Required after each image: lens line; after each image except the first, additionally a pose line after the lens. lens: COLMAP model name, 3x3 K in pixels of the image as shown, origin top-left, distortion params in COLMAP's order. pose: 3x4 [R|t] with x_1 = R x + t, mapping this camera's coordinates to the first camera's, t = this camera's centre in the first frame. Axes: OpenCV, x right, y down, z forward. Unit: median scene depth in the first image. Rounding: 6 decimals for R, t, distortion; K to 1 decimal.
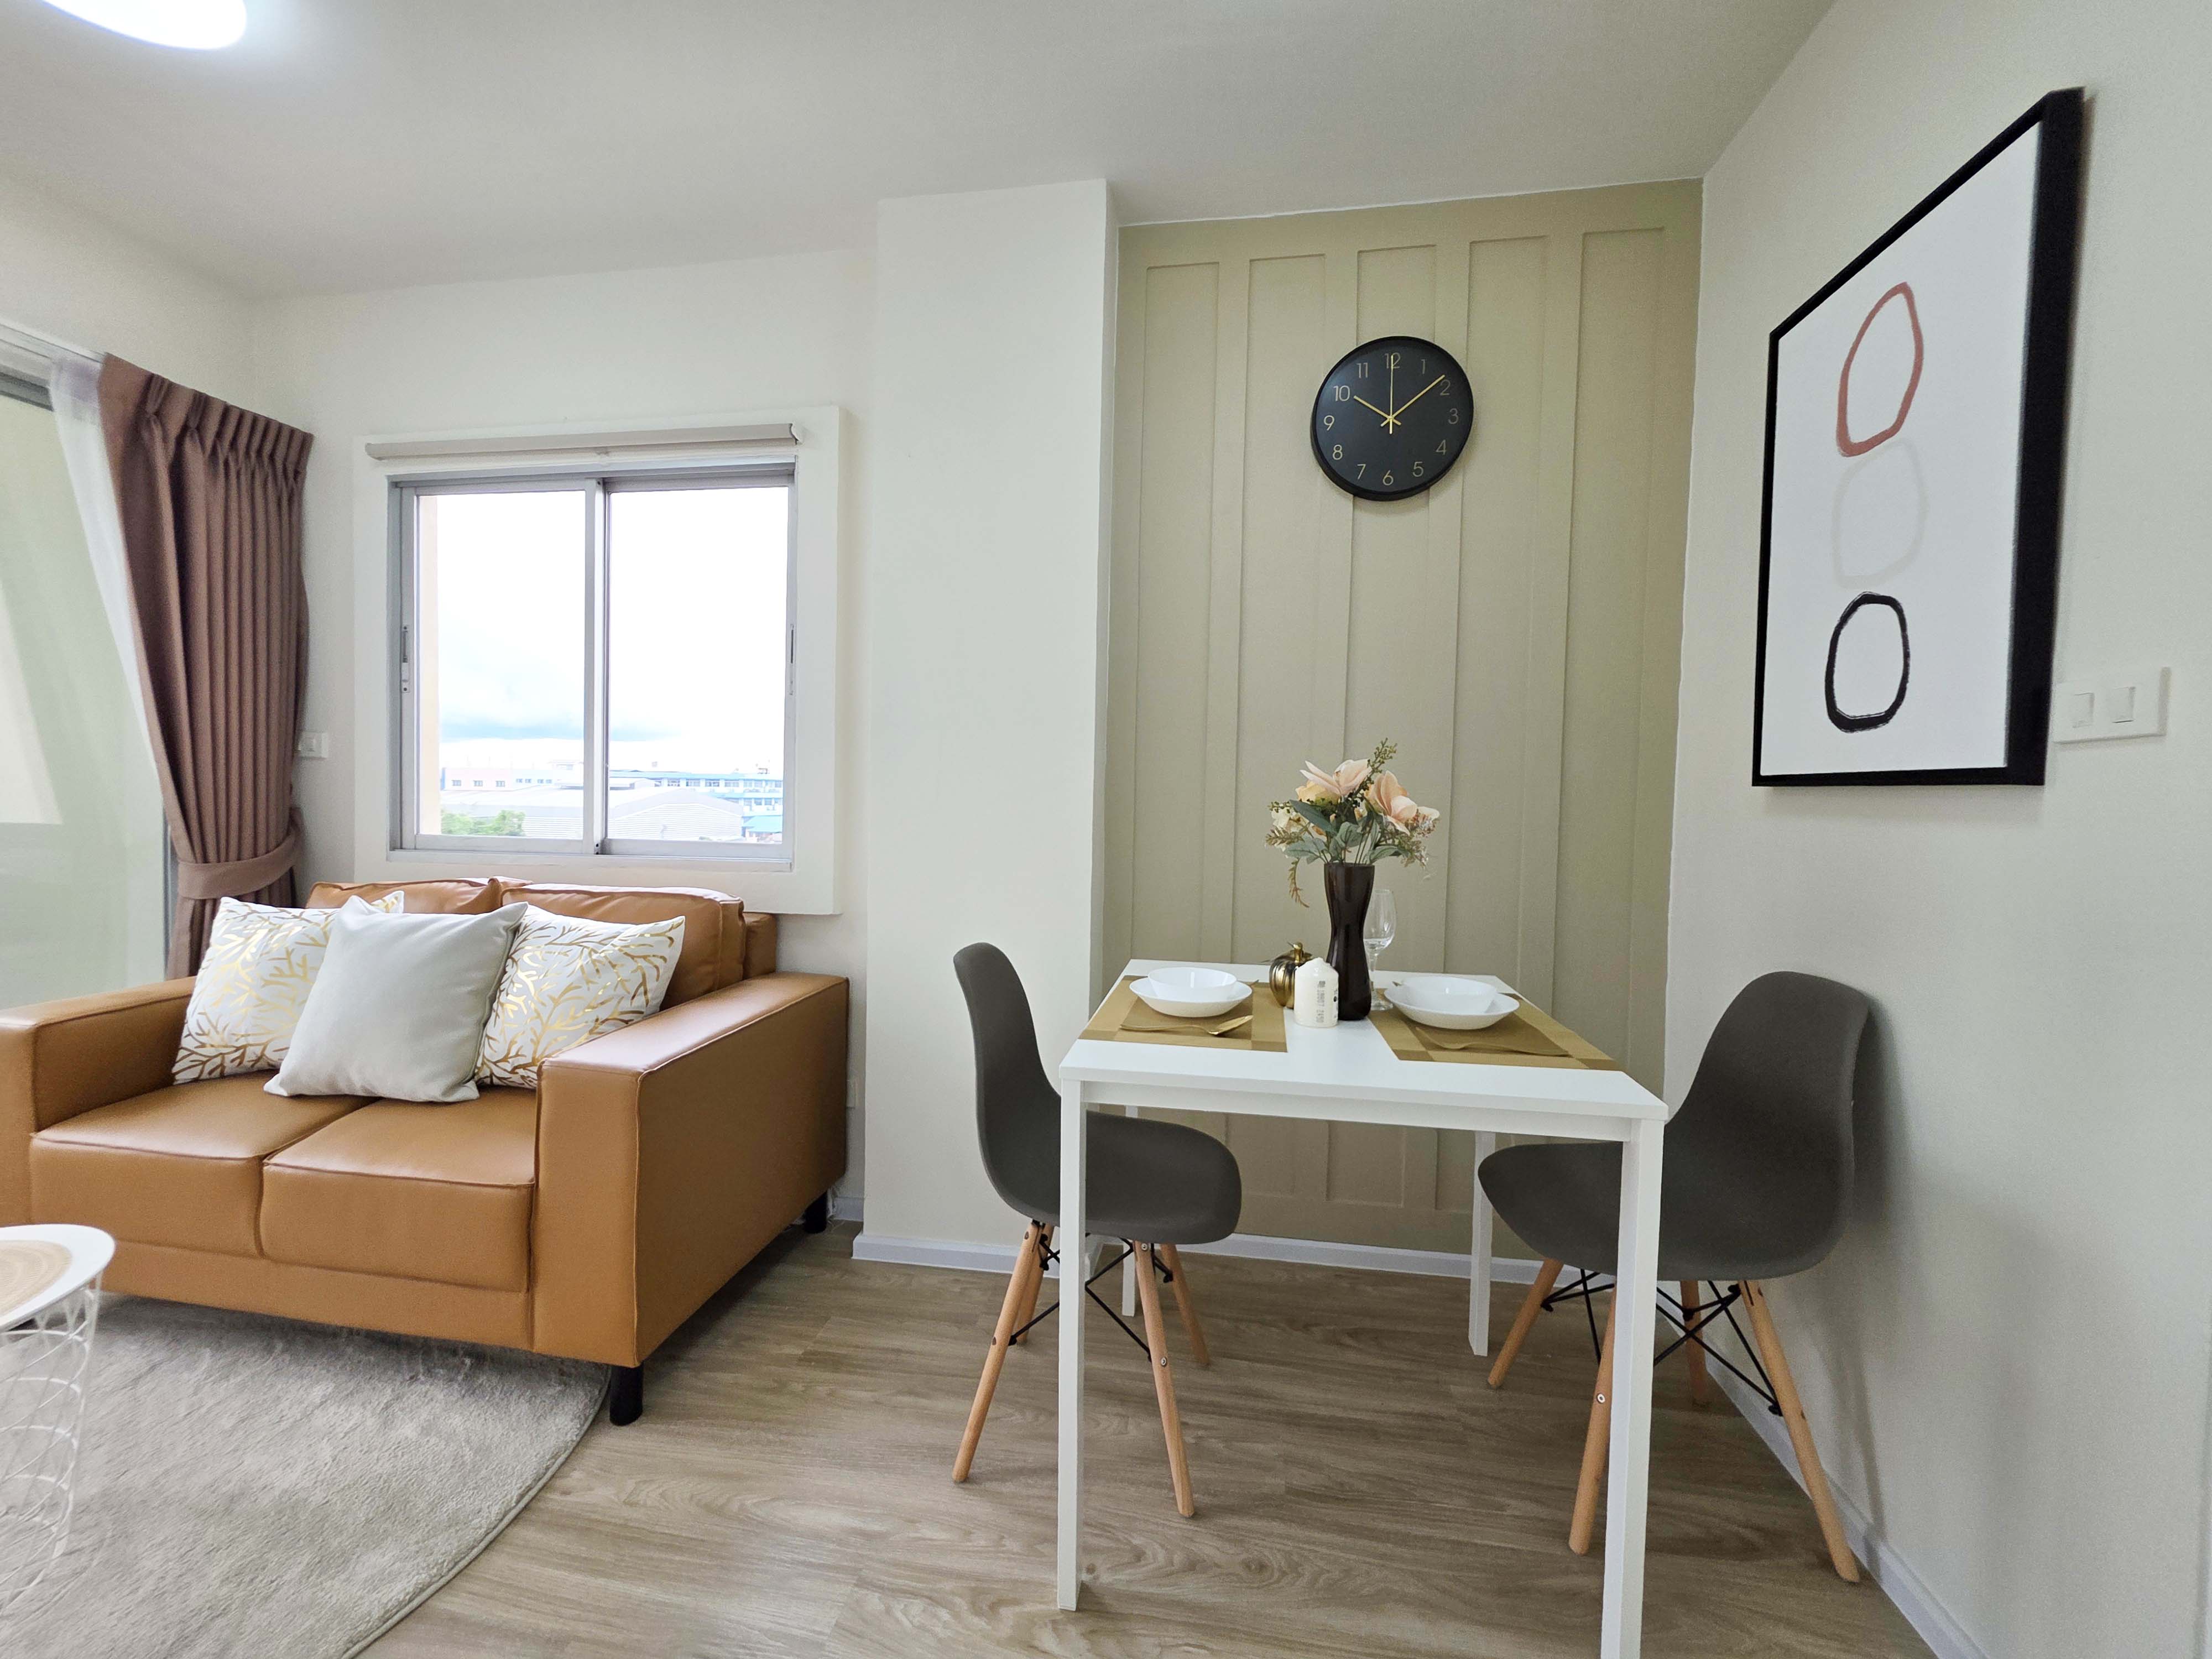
lens RADIAL K [[884.0, 0, 1111.8], [0, 884.0, 824.8], [0, 0, 1]] dist [0.000723, 0.000586]
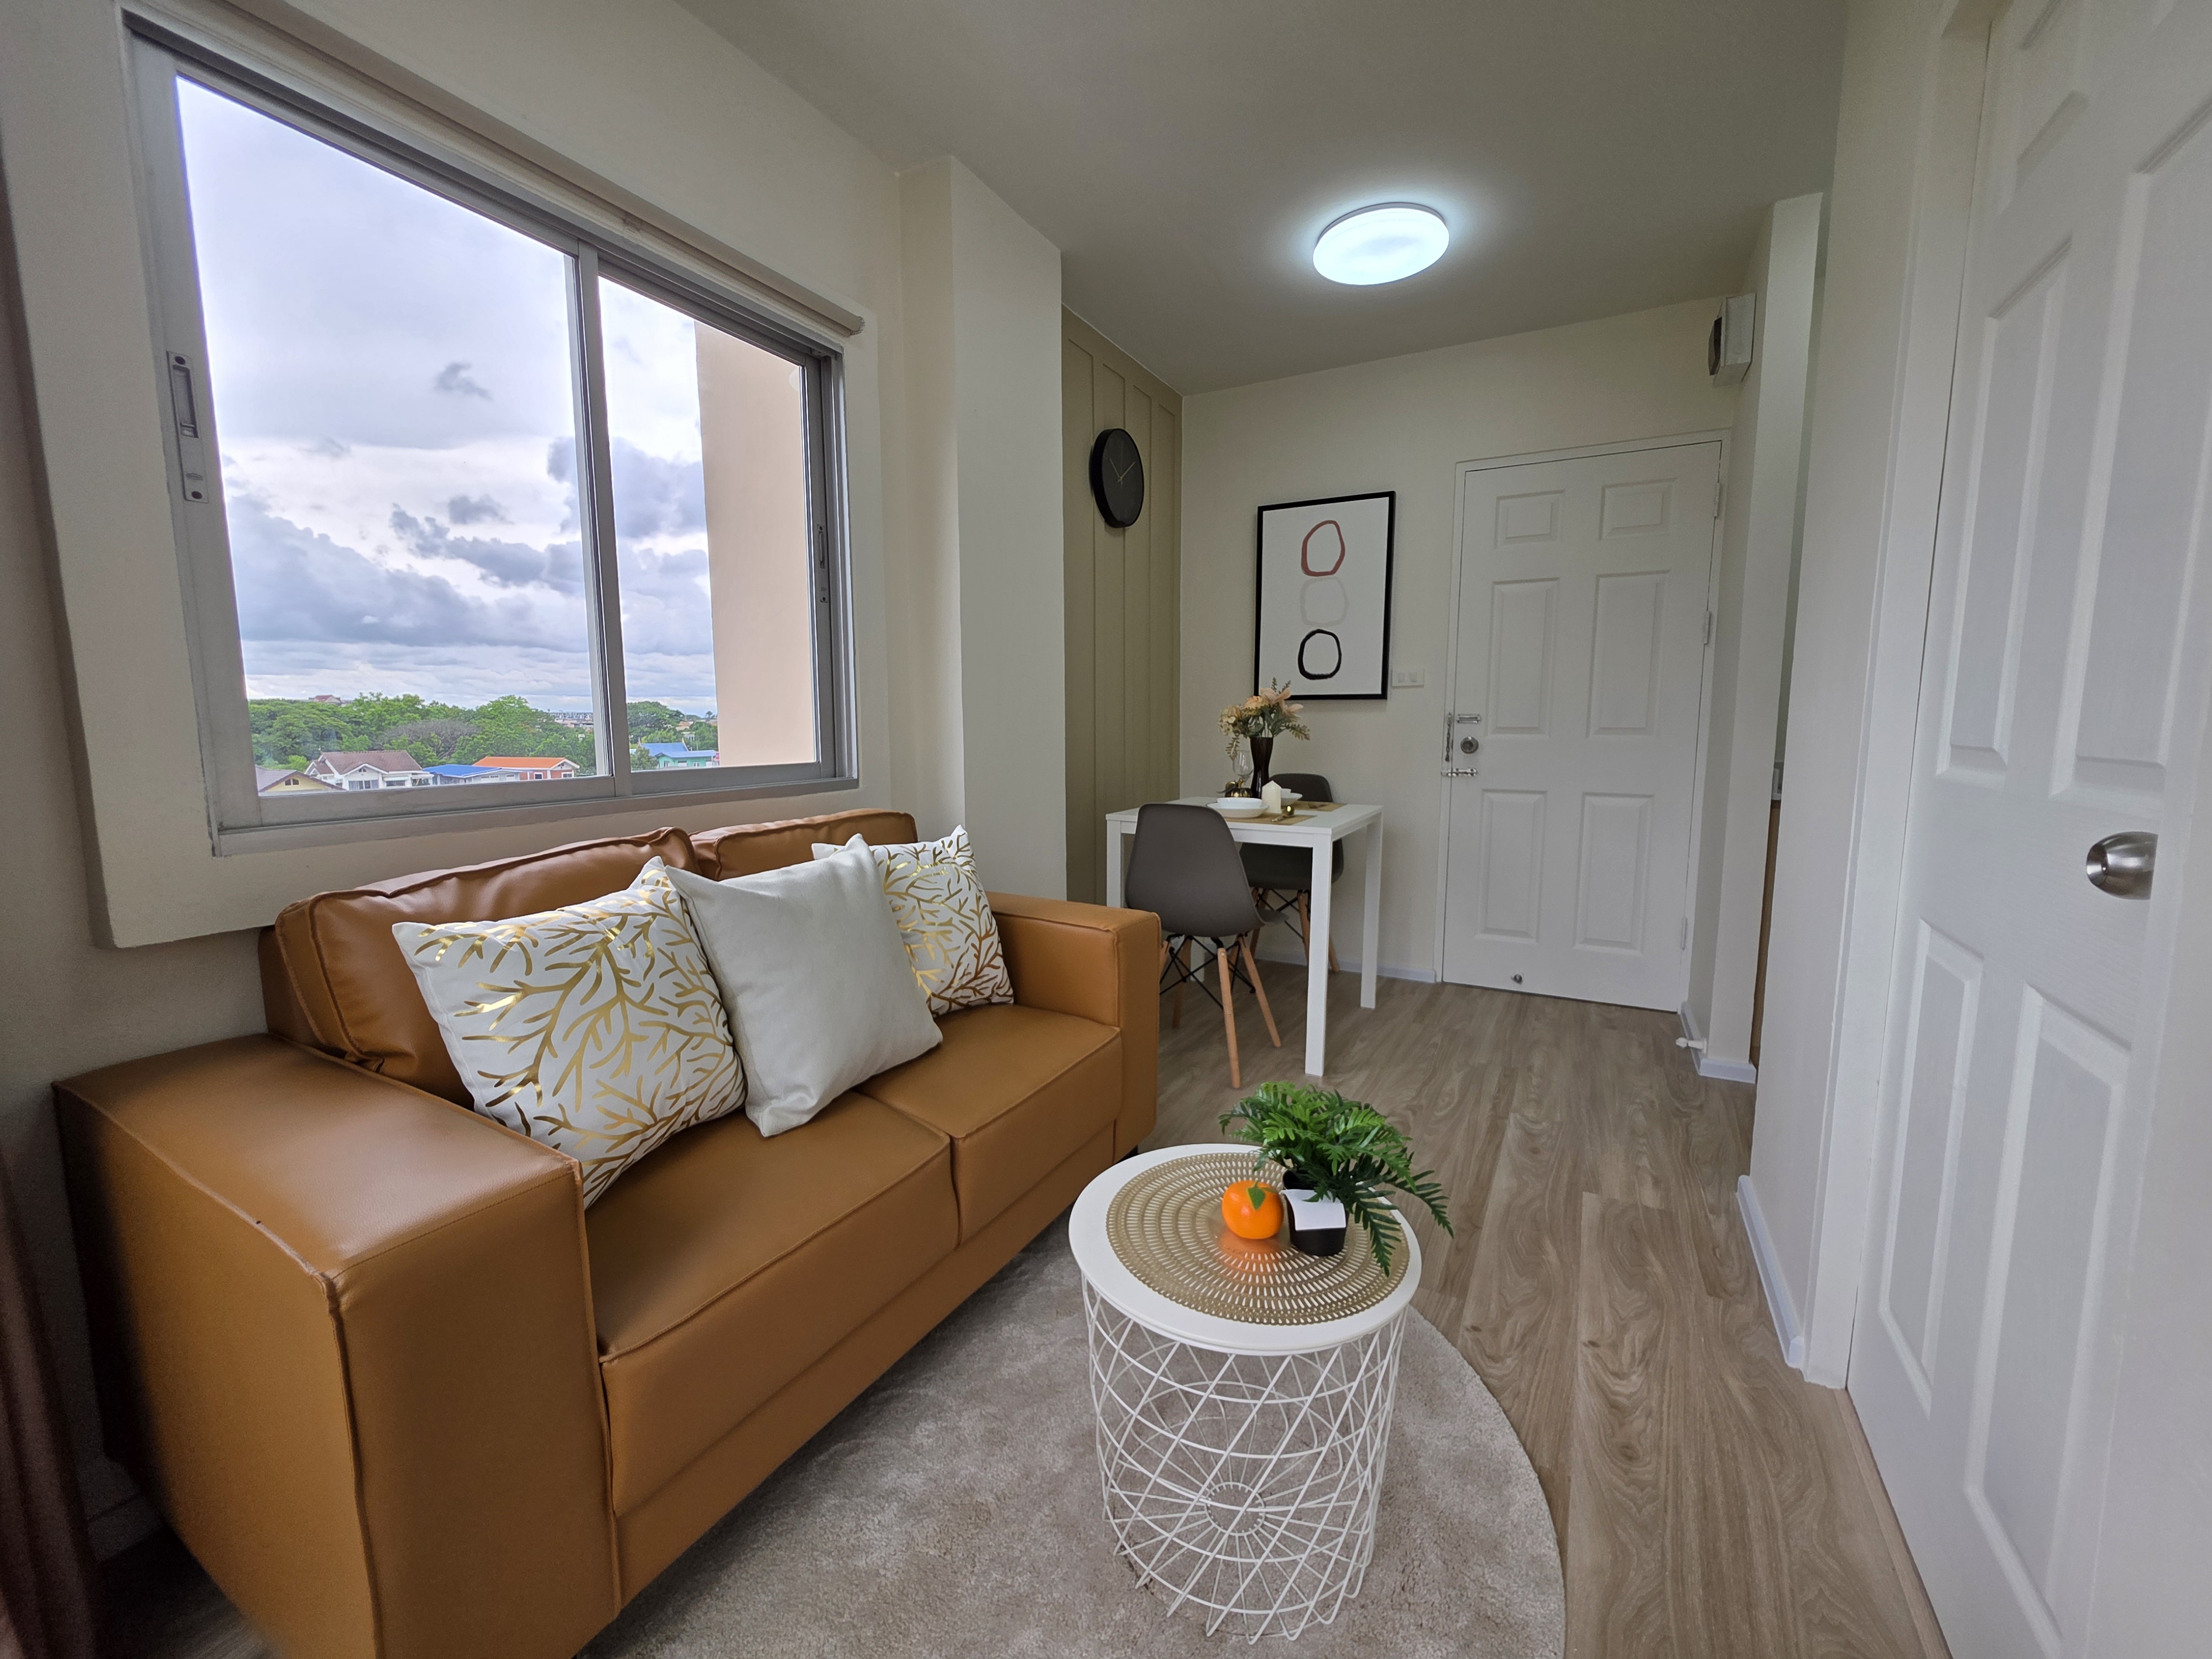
lens RADIAL K [[876.0, 0, 1108.4], [0, 876.0, 816.7], [0, 0, 1]] dist [0.001567, -0.000033]
pose [[0.339258, -0.122340, 0.932704, -1.968434], [0.042247, 0.992488, 0.114815, -0.023233], [-0.939744, 0.000452, 0.341878, 0.681821]]
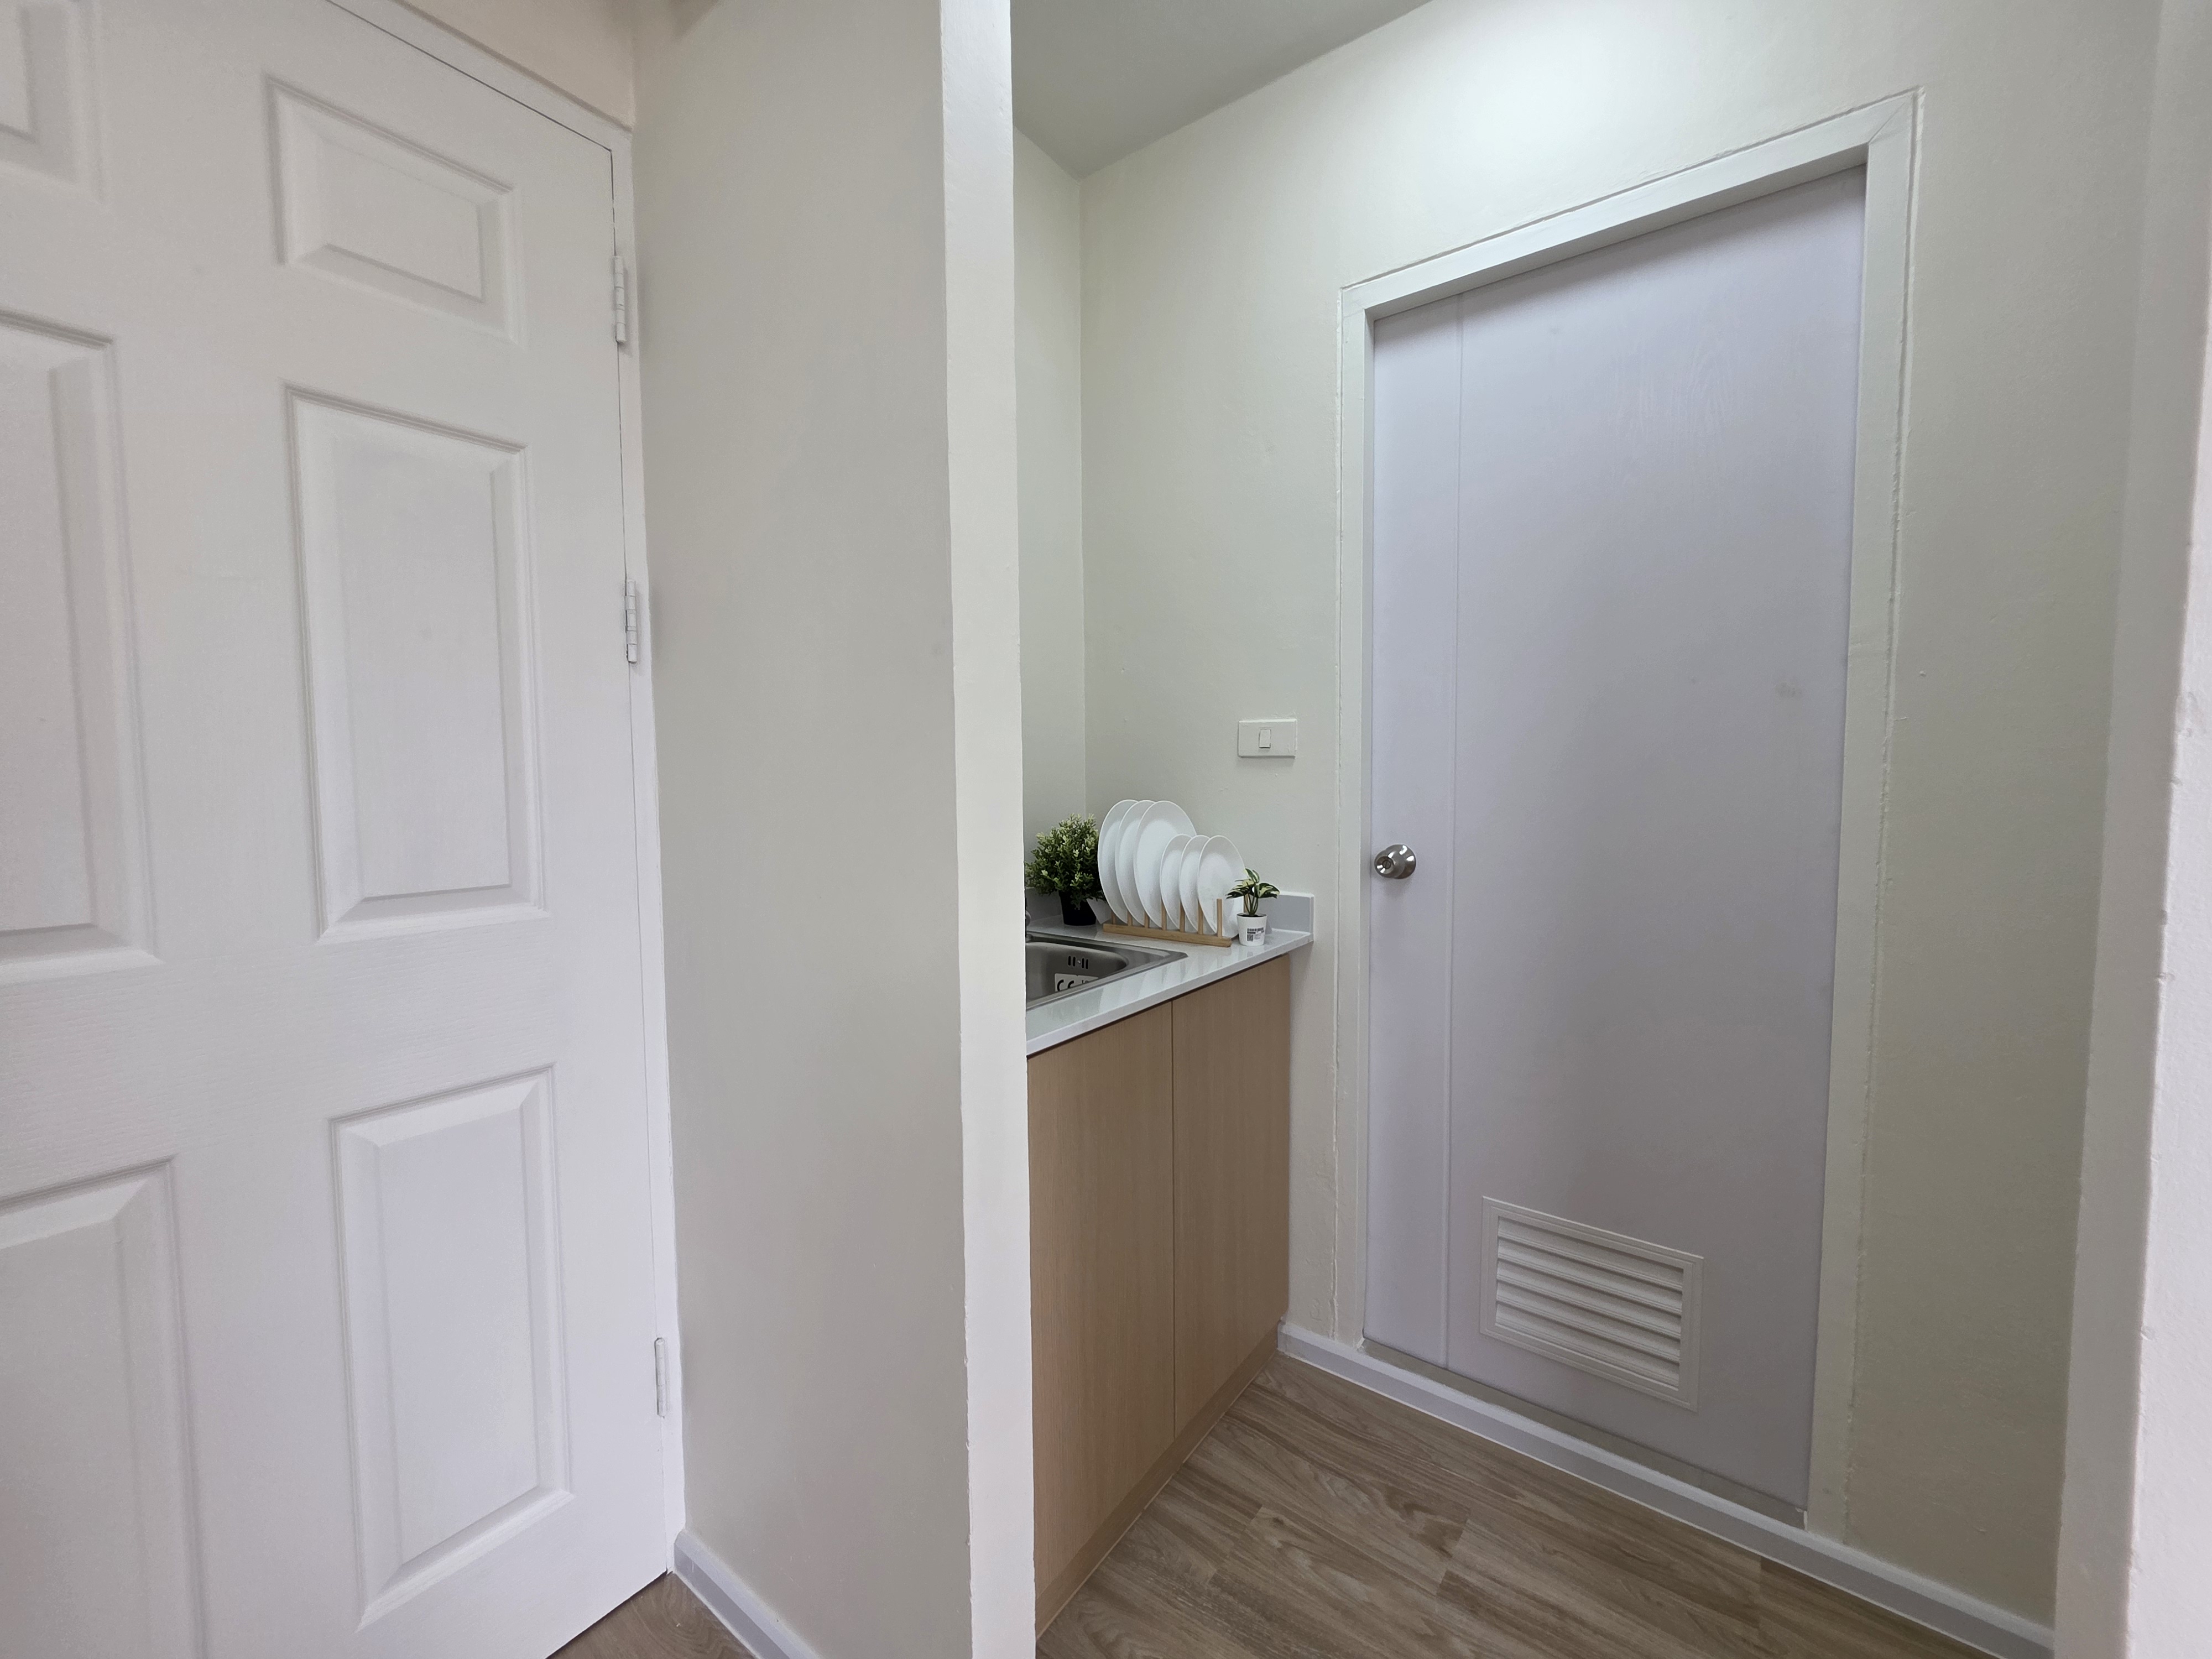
lens RADIAL K [[884.3, 0, 1100.3], [0, 884.3, 824.6], [0, 0, 1]] dist [-0.000639, 0.000121]
pose [[-0.880617, -0.038834, 0.472235, -0.132669], [0.010996, 0.994692, 0.102305, -0.062670], [-0.473702, 0.095284, -0.875516, 0.587617]]
